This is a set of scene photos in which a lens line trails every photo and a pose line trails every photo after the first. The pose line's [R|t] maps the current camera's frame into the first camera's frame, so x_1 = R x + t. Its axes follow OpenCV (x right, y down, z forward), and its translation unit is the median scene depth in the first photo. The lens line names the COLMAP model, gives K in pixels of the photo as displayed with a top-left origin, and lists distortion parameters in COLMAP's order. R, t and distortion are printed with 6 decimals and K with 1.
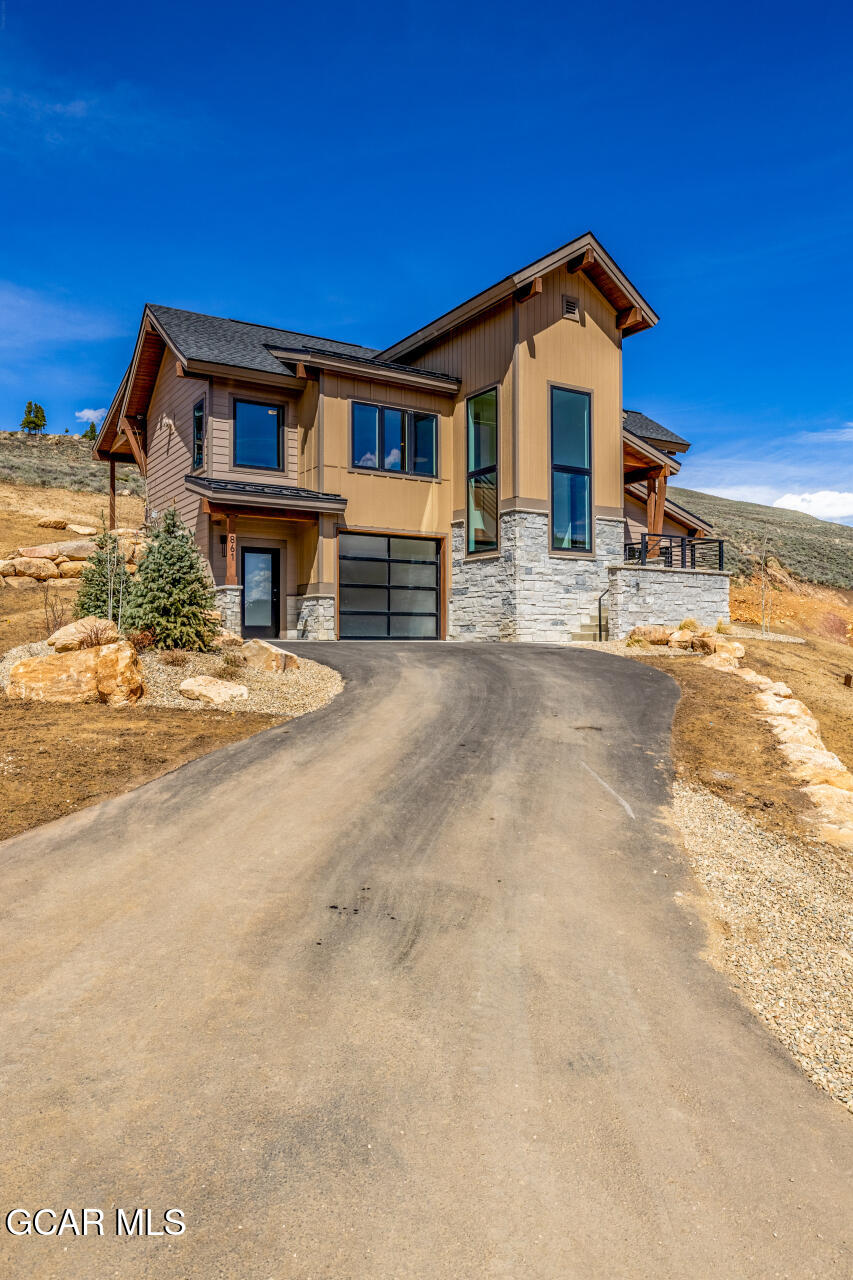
lens RADIAL K [[844.9, 0, 426.5], [0, 844.9, 640.0], [0, 0, 1]] dist [-0.000685, 0.001455]
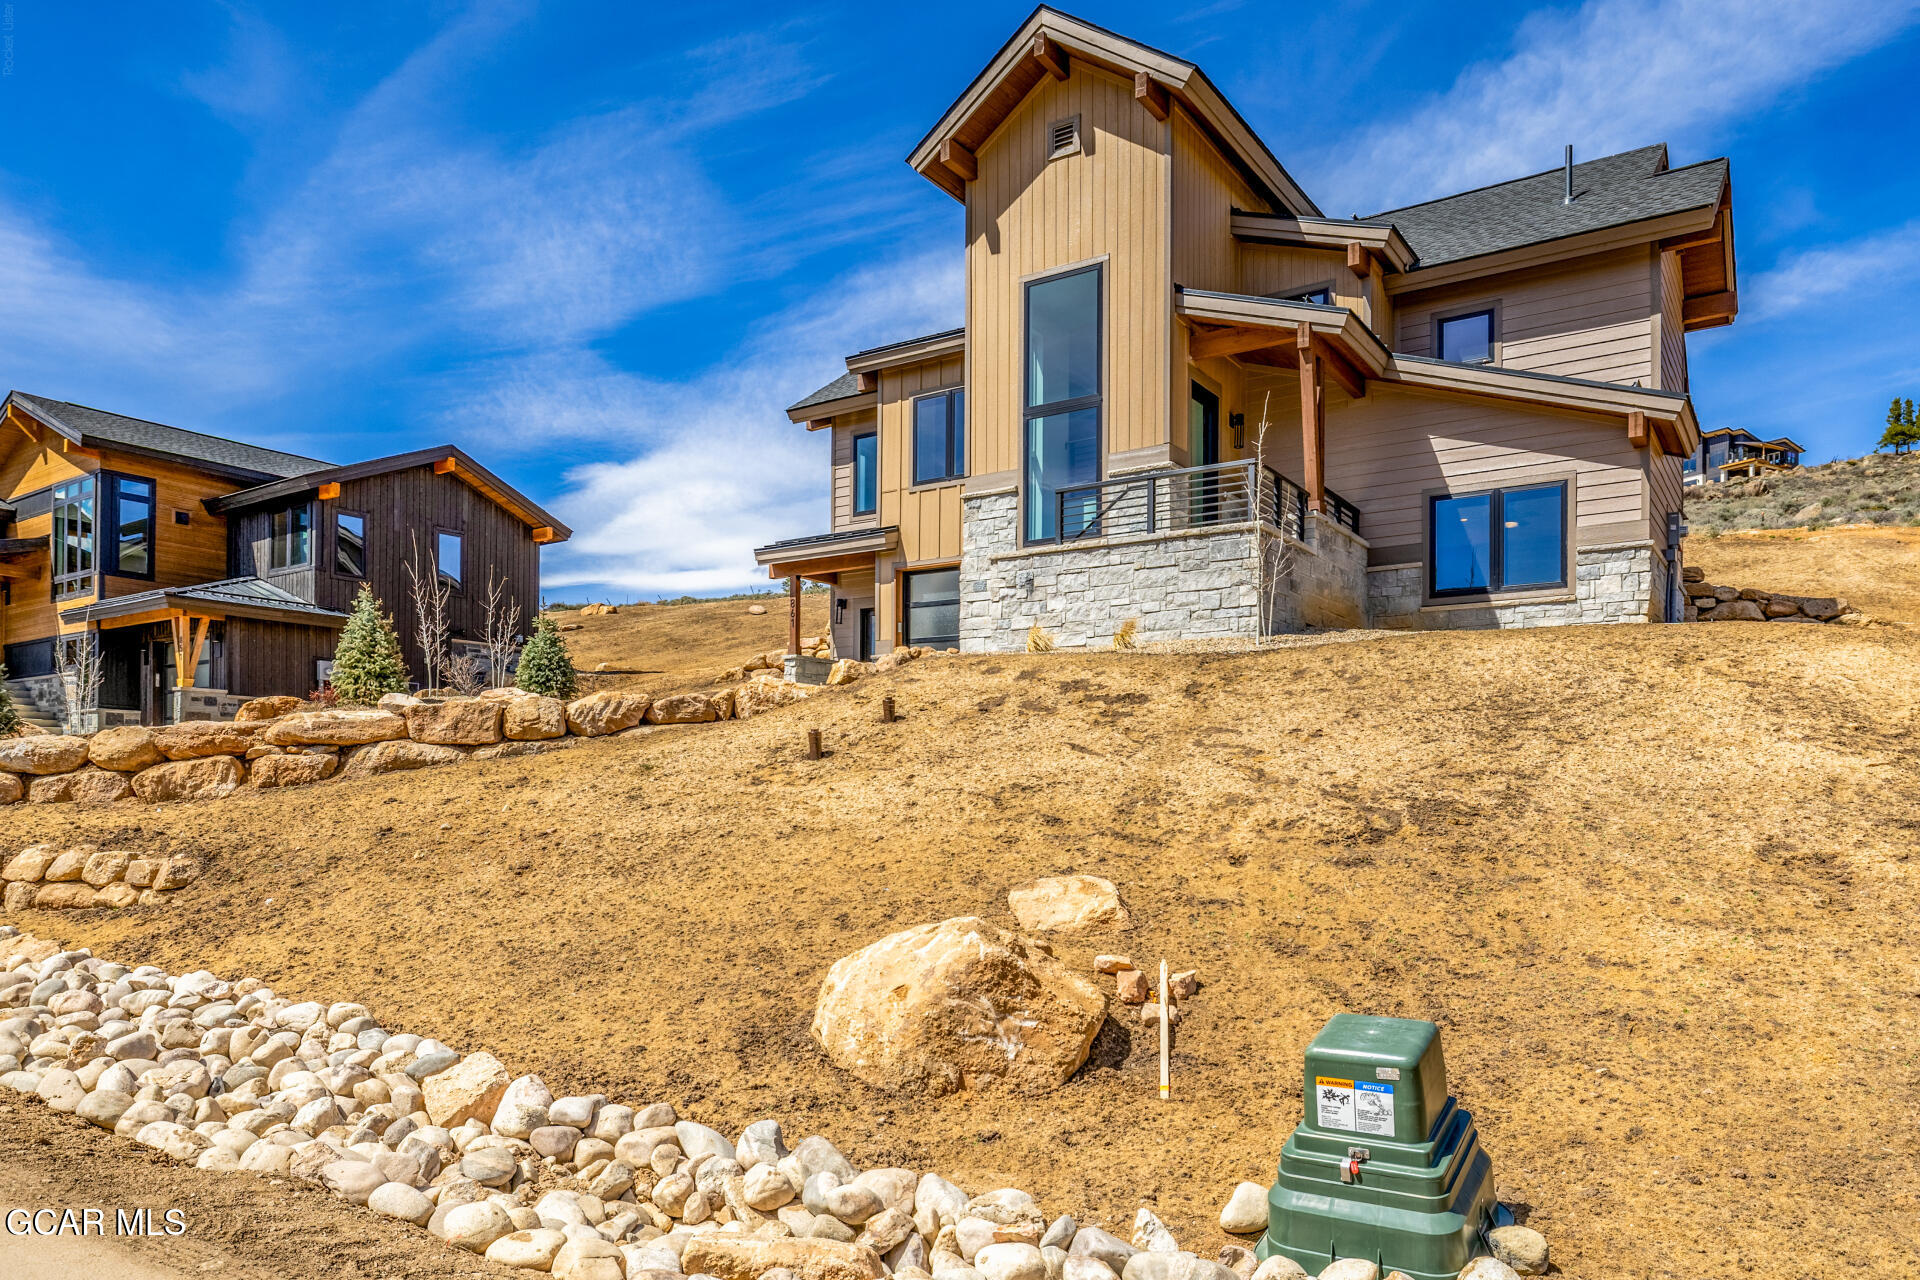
lens RADIAL K [[1267.4, 0, 959.0], [0, 1267.4, 811.6], [0, 0, 1]] dist [-0.000685, 0.001455]
pose [[0.419448, 0.006799, -0.907754, 0.981372], [-0.005813, 0.999972, 0.004803, 0.085503], [0.907761, 0.003262, 0.419476, 0.563976]]
